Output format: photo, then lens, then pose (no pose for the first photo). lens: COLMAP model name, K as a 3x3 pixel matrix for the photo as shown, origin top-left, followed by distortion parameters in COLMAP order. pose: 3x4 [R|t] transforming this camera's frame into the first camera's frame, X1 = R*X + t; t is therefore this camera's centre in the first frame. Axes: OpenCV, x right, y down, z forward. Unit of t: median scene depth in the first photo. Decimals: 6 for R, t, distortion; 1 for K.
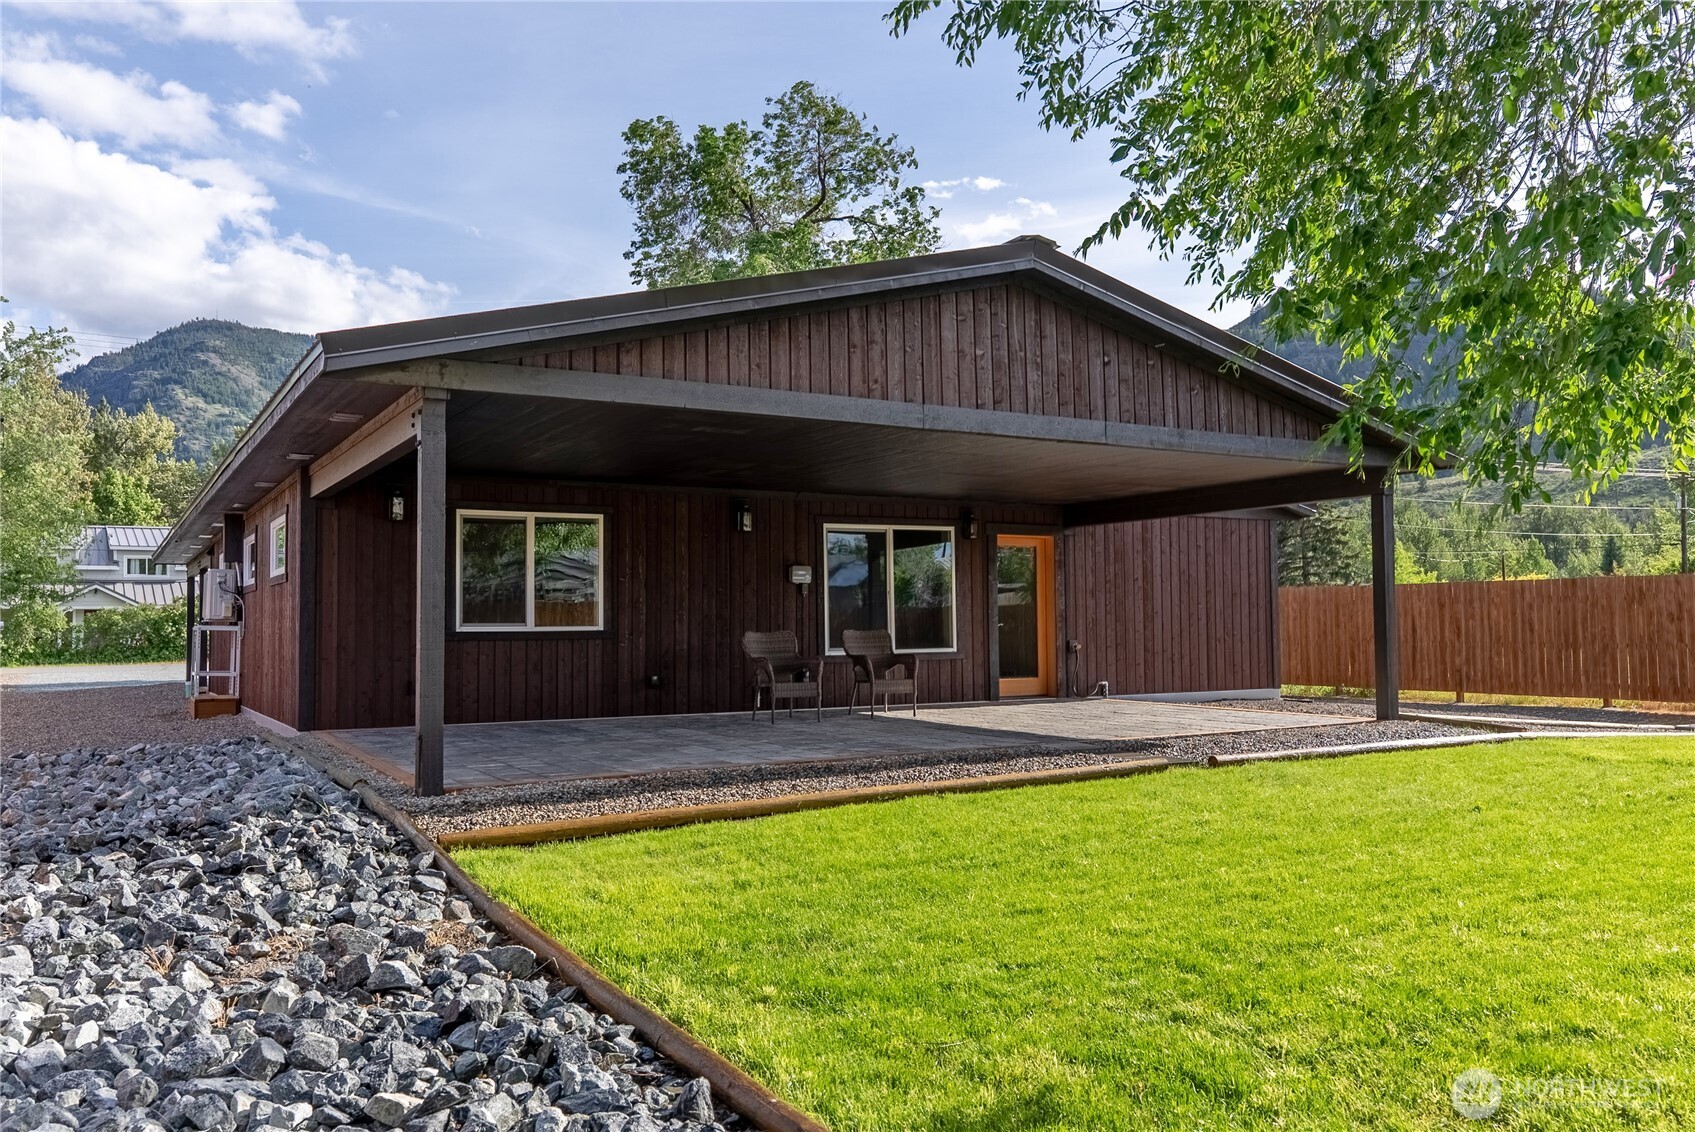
lens RADIAL K [[1316.9, 0, 840.5], [0, 1316.9, 565.9], [0, 0, 1]] dist [0.004186, 0.000605]
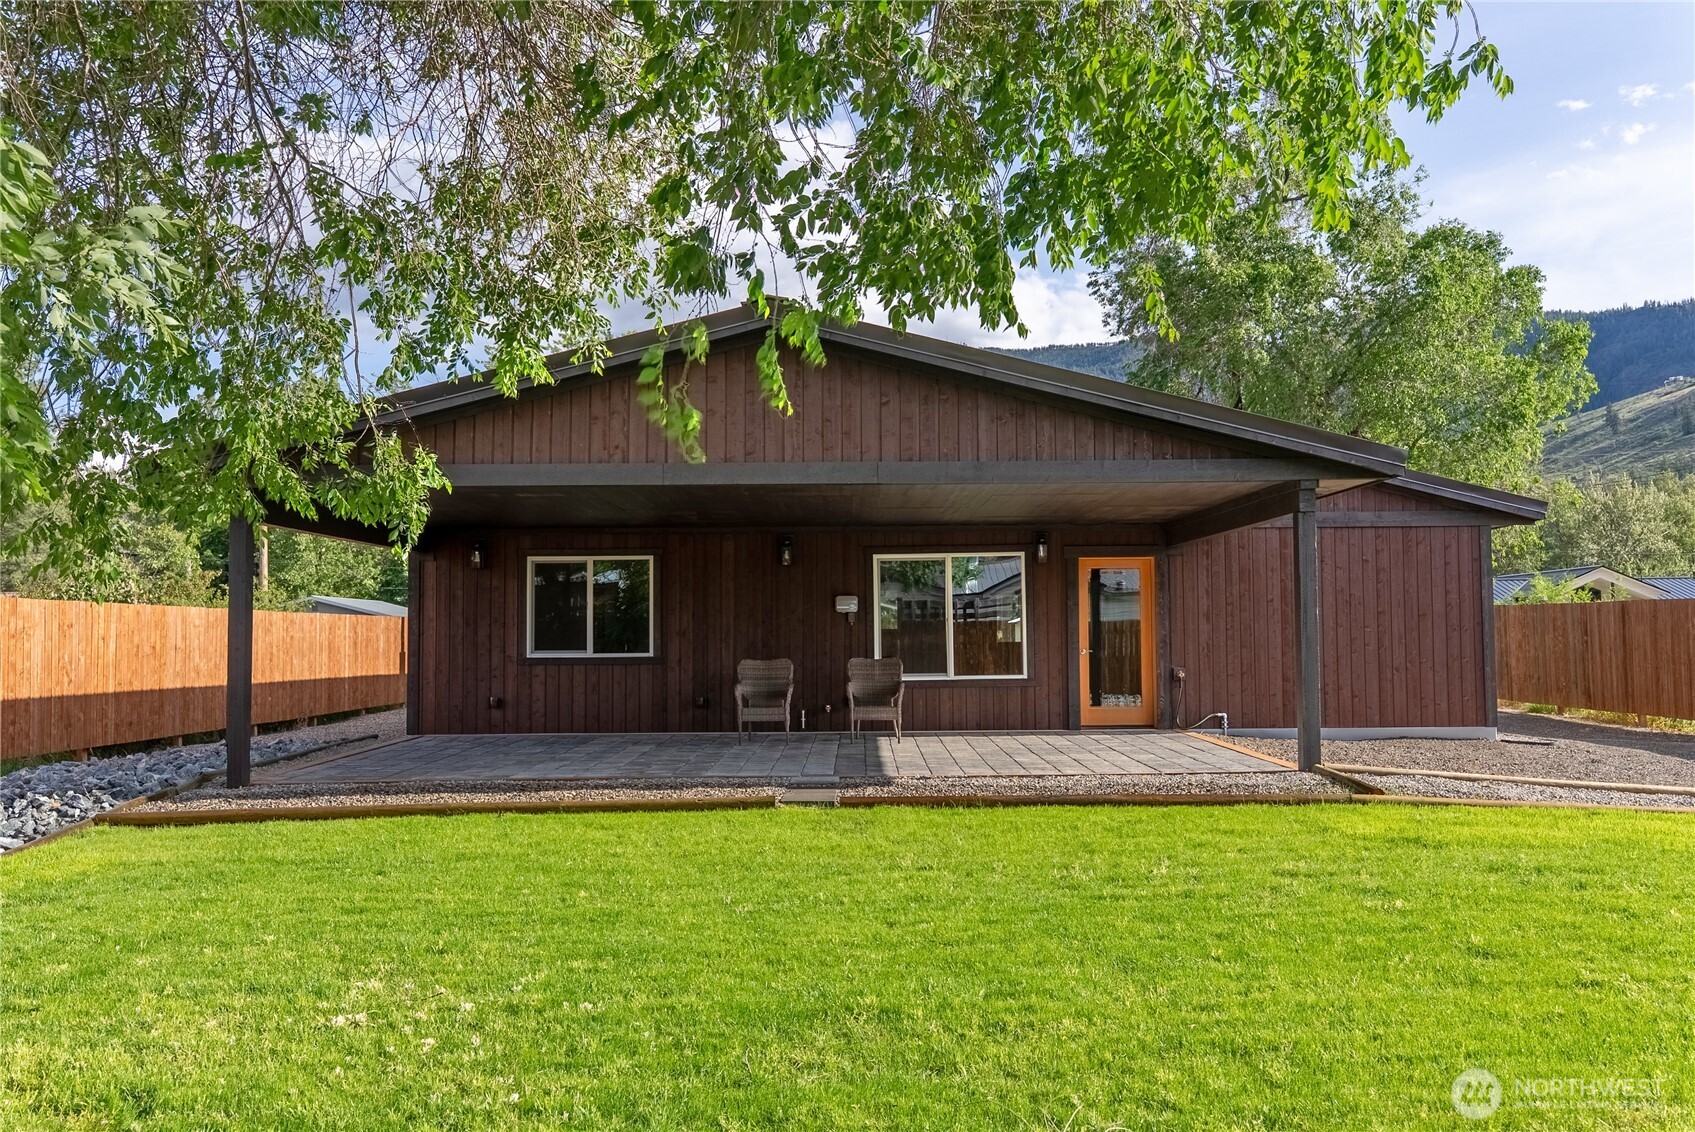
lens RADIAL K [[1377.0, 0, 849.4], [0, 1377.0, 560.3], [0, 0, 1]] dist [-0.004196, 0.000138]
pose [[0.859297, -0.025494, -0.510840, 0.578660], [0.024069, 0.999666, -0.009402, -0.019391], [0.510910, -0.004216, 0.859624, 0.059874]]
